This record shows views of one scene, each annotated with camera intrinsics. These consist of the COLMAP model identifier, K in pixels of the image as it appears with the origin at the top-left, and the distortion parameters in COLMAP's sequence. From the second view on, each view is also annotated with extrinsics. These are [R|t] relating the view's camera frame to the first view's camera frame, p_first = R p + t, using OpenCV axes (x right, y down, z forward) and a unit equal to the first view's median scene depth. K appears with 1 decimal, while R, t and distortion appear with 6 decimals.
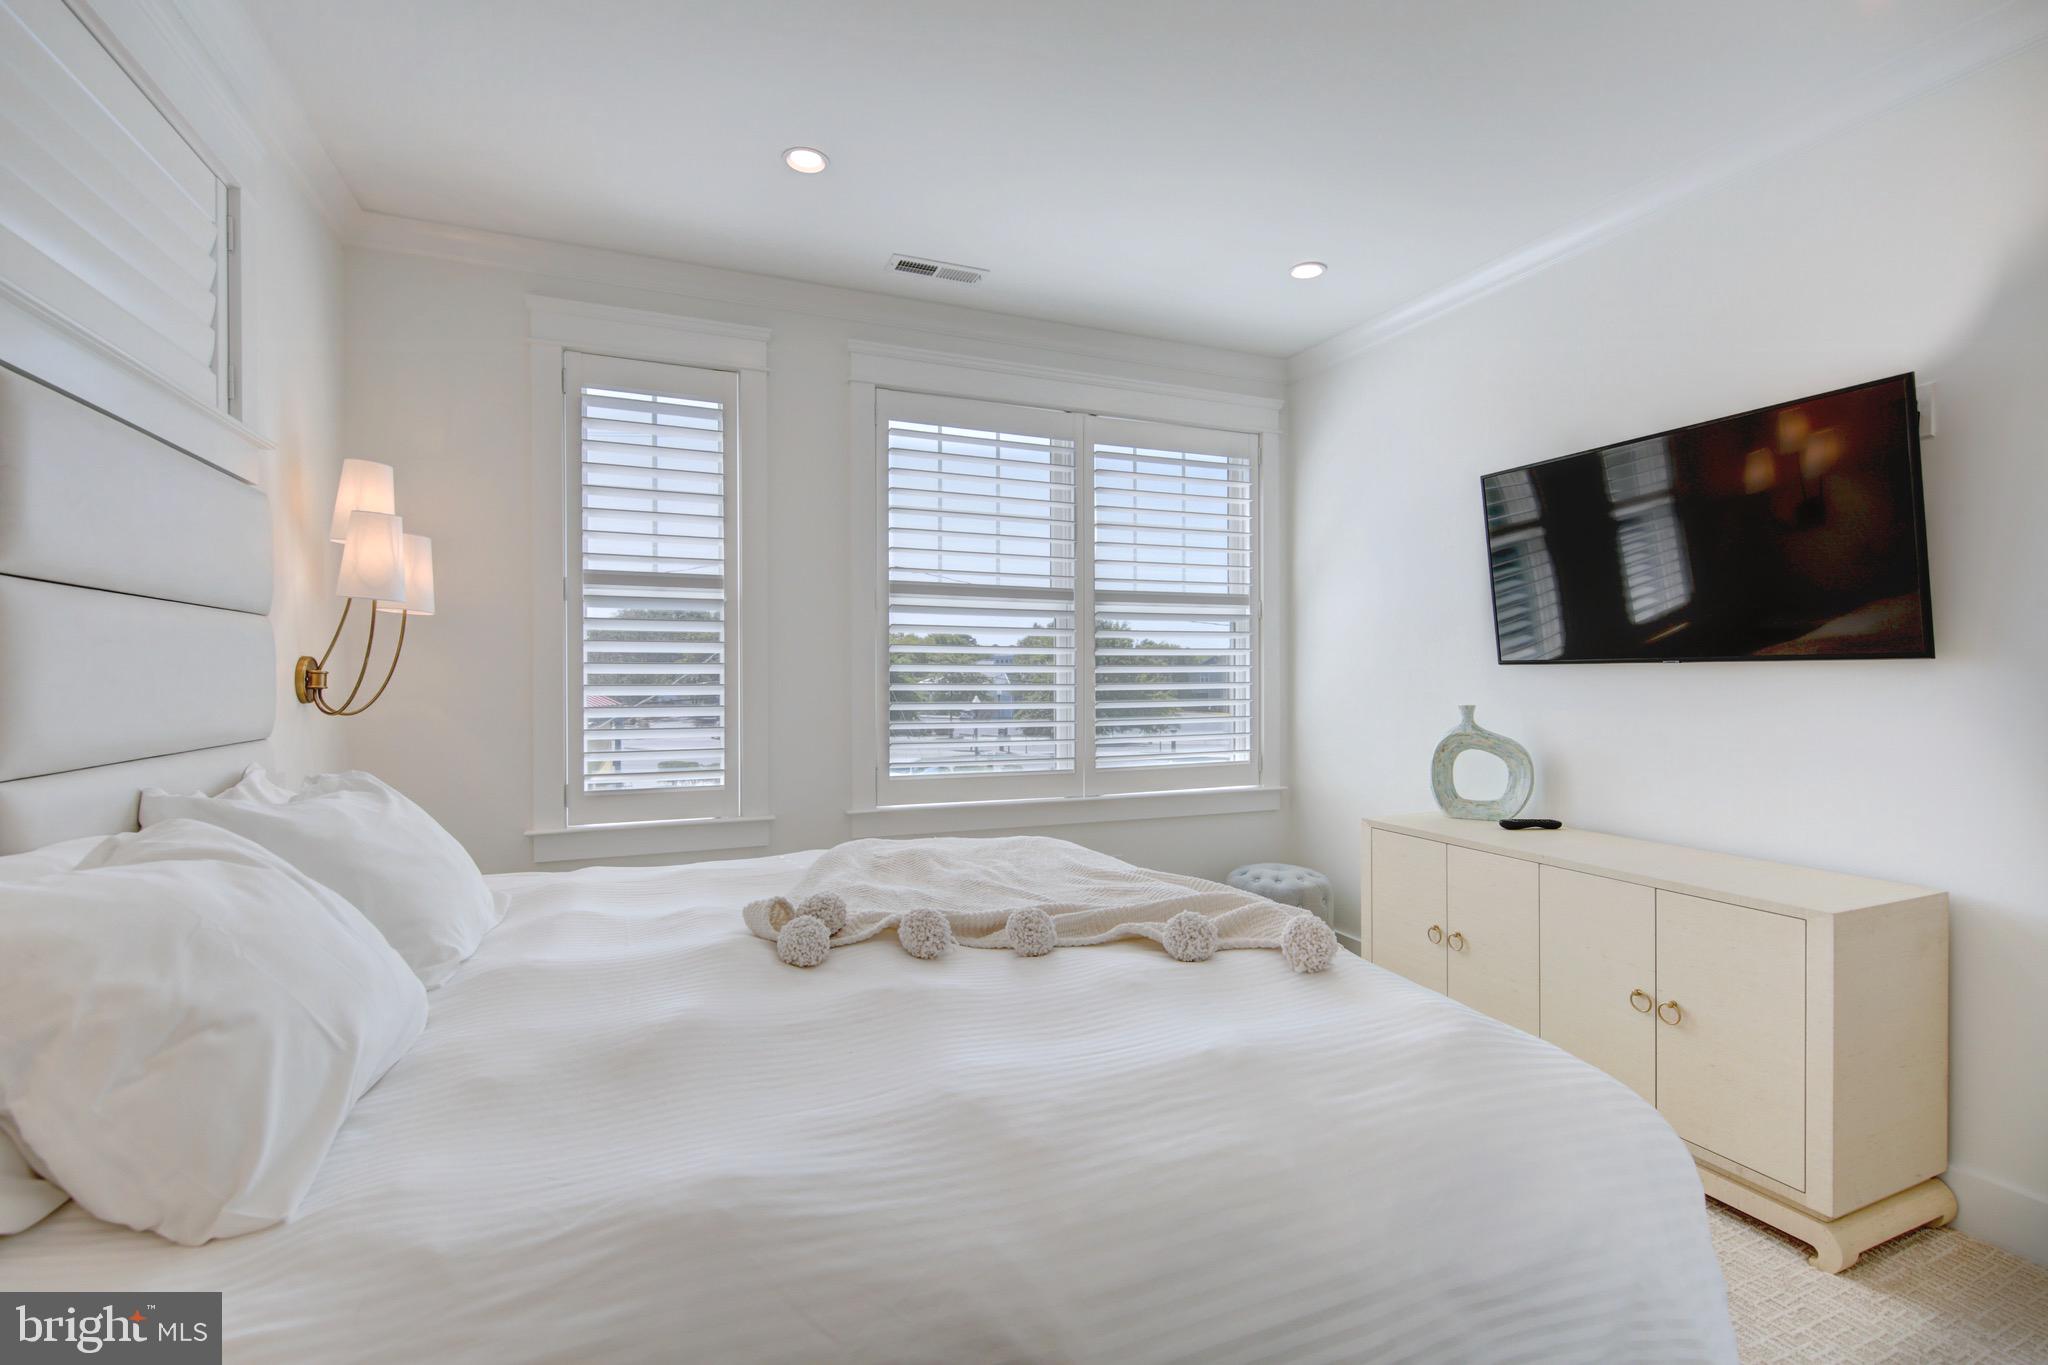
lens RADIAL K [[917.5, 0, 1024.0], [0, 917.5, 682.5], [0, 0, 1]] dist [-0.000203, 0.000076]
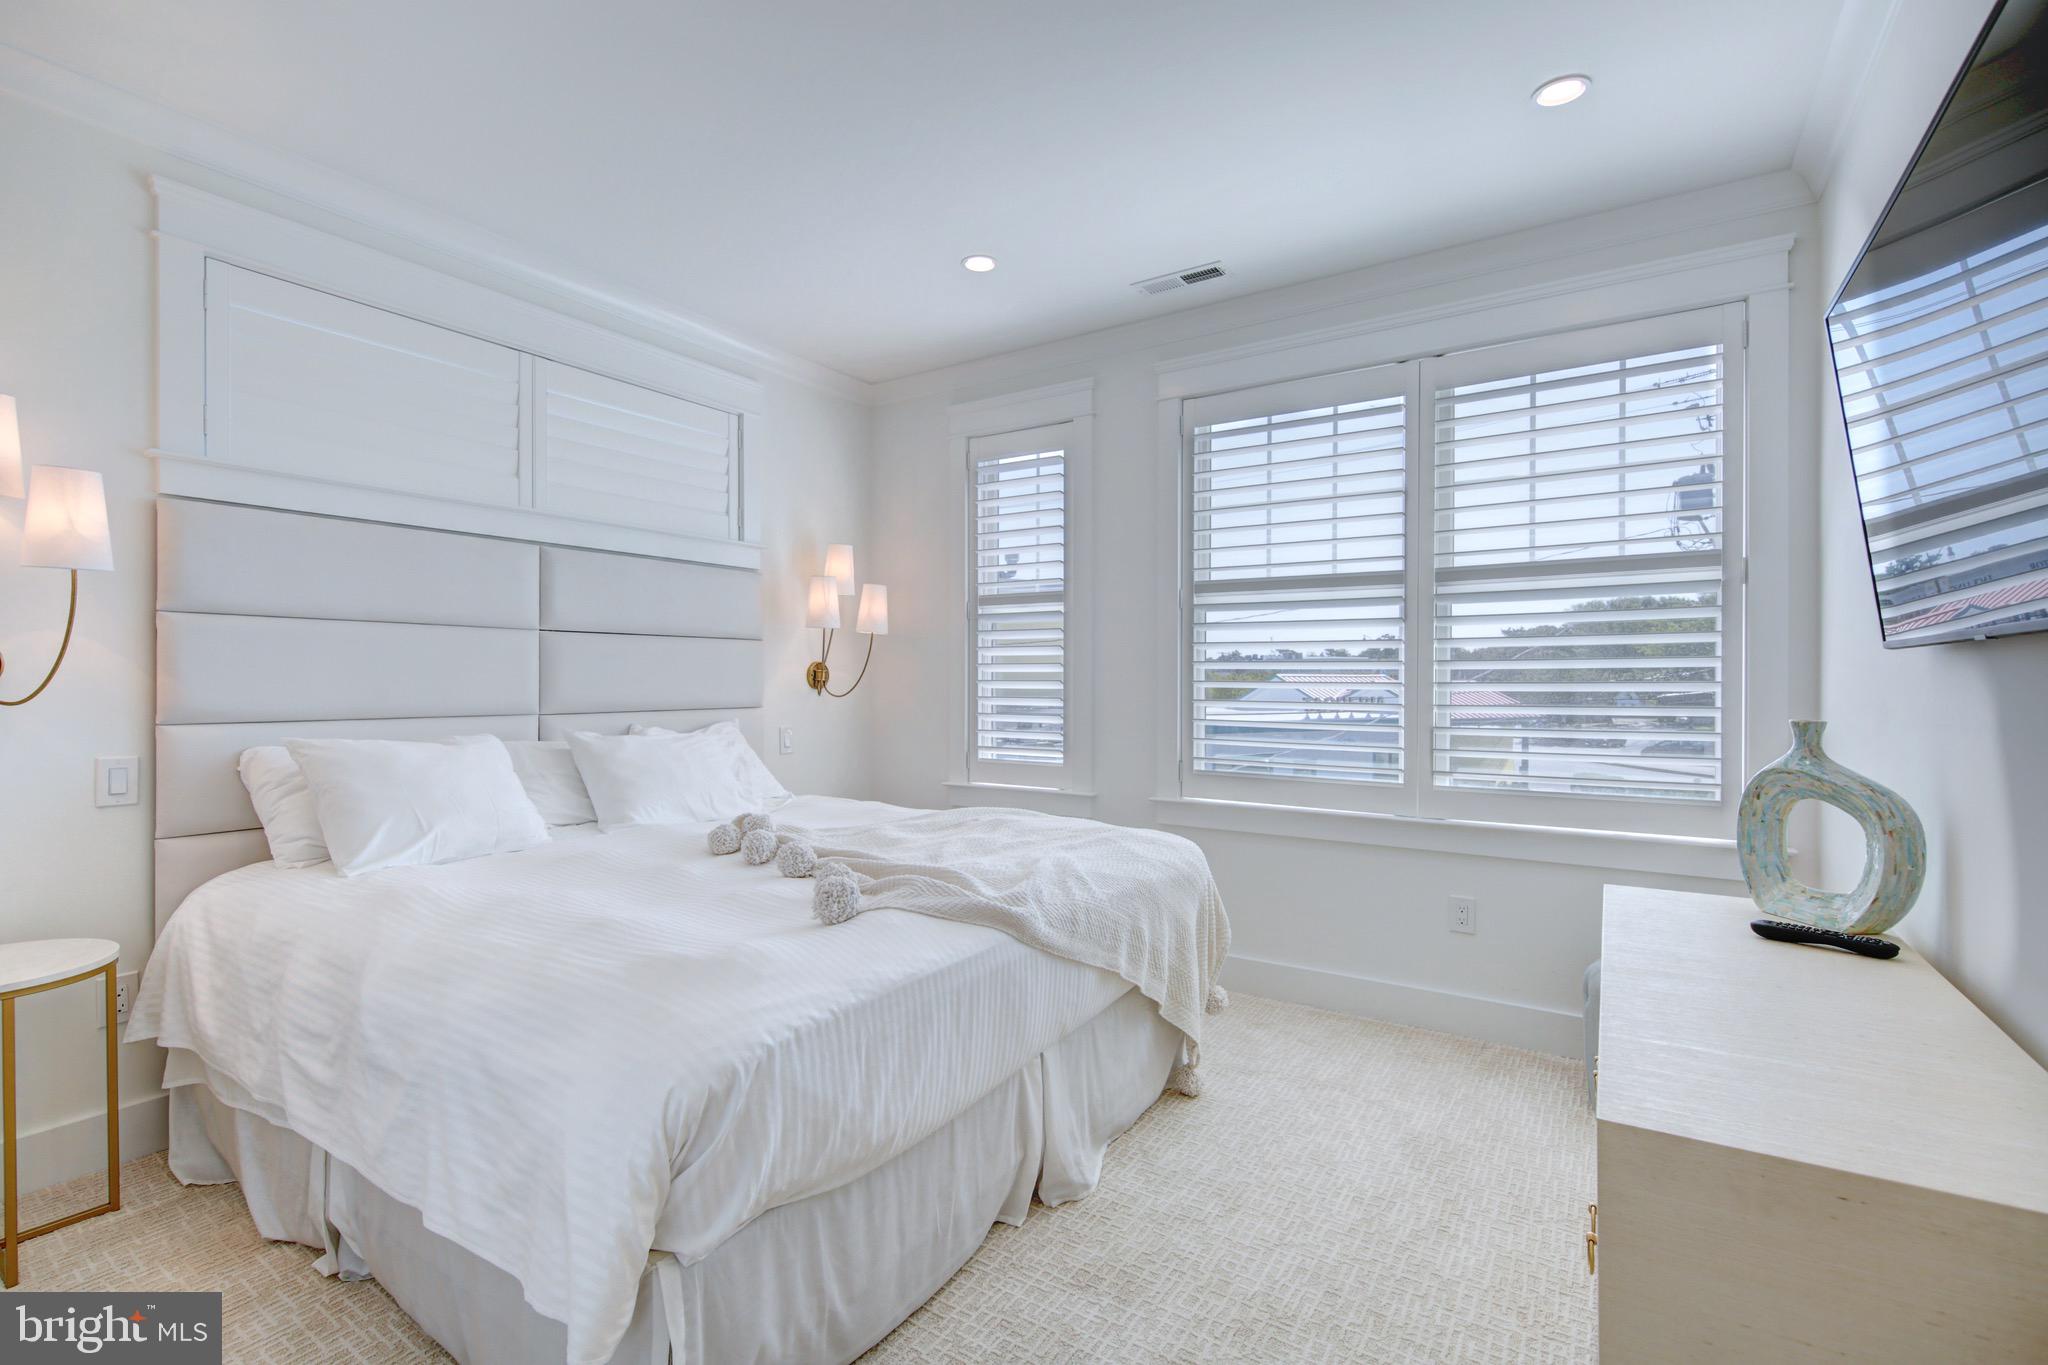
lens RADIAL K [[917.5, 0, 1024.0], [0, 917.5, 682.5], [0, 0, 1]] dist [-0.000203, 0.000076]
pose [[0.565774, 0.005546, -0.824542, 0.557604], [-0.003203, 0.999985, 0.004529, -0.000817], [0.824554, 0.000079, 0.565783, 0.231569]]
